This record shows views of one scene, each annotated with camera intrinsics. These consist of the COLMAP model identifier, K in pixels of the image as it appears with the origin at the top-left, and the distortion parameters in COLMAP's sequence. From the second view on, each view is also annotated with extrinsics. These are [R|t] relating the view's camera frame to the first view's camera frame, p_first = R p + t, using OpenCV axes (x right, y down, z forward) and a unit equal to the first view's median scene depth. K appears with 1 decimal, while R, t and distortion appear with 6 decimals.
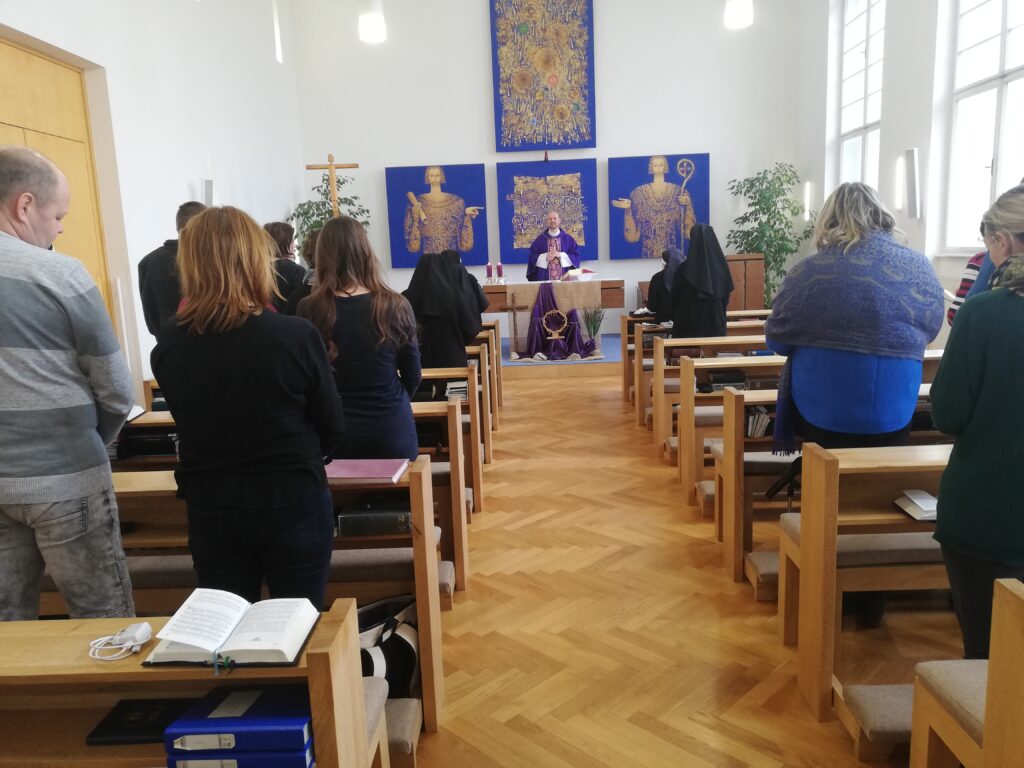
lens RADIAL K [[768.7, 0, 512.0], [0, 768.7, 384.0], [0, 0, 1]] dist [0.025458, -0.001409]
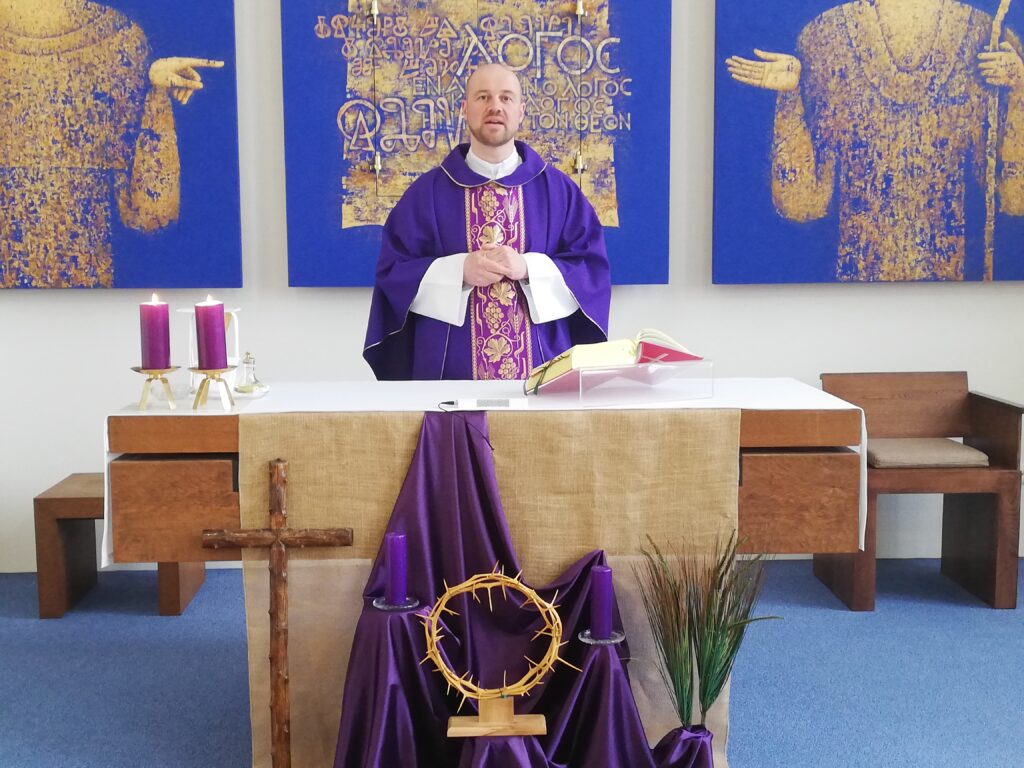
lens RADIAL K [[1319.8, 0, 512.0], [0, 1319.8, 384.0], [0, 0, 1]] dist [0.038487, 0.007266]
pose [[0.997455, 0.027646, 0.065720, 0.032060], [-0.023571, 0.997798, -0.061993, -0.101259], [-0.067290, 0.060286, 0.995910, 0.577125]]
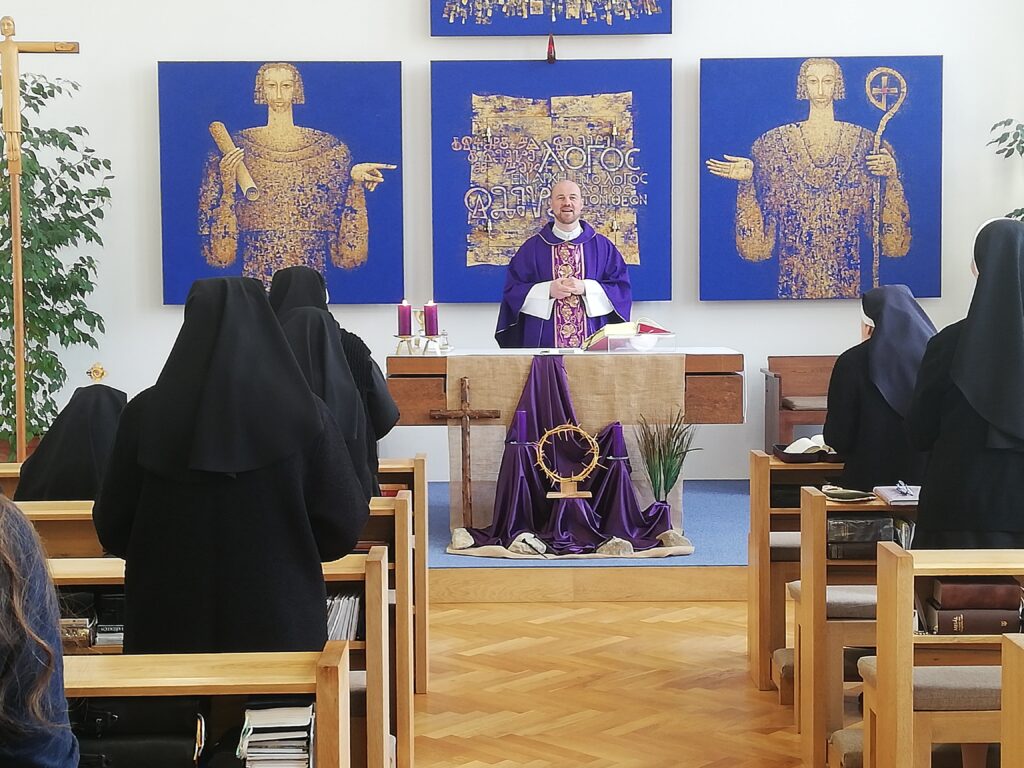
lens RADIAL K [[1667.0, 0, 512.0], [0, 1667.0, 384.0], [0, 0, 1]] dist [0.081217, 0.056512]
pose [[0.998959, 0.029492, 0.034798, -0.002741], [-0.025757, 0.994319, -0.103277, -0.023386], [-0.037647, 0.102273, 0.994044, 0.125578]]
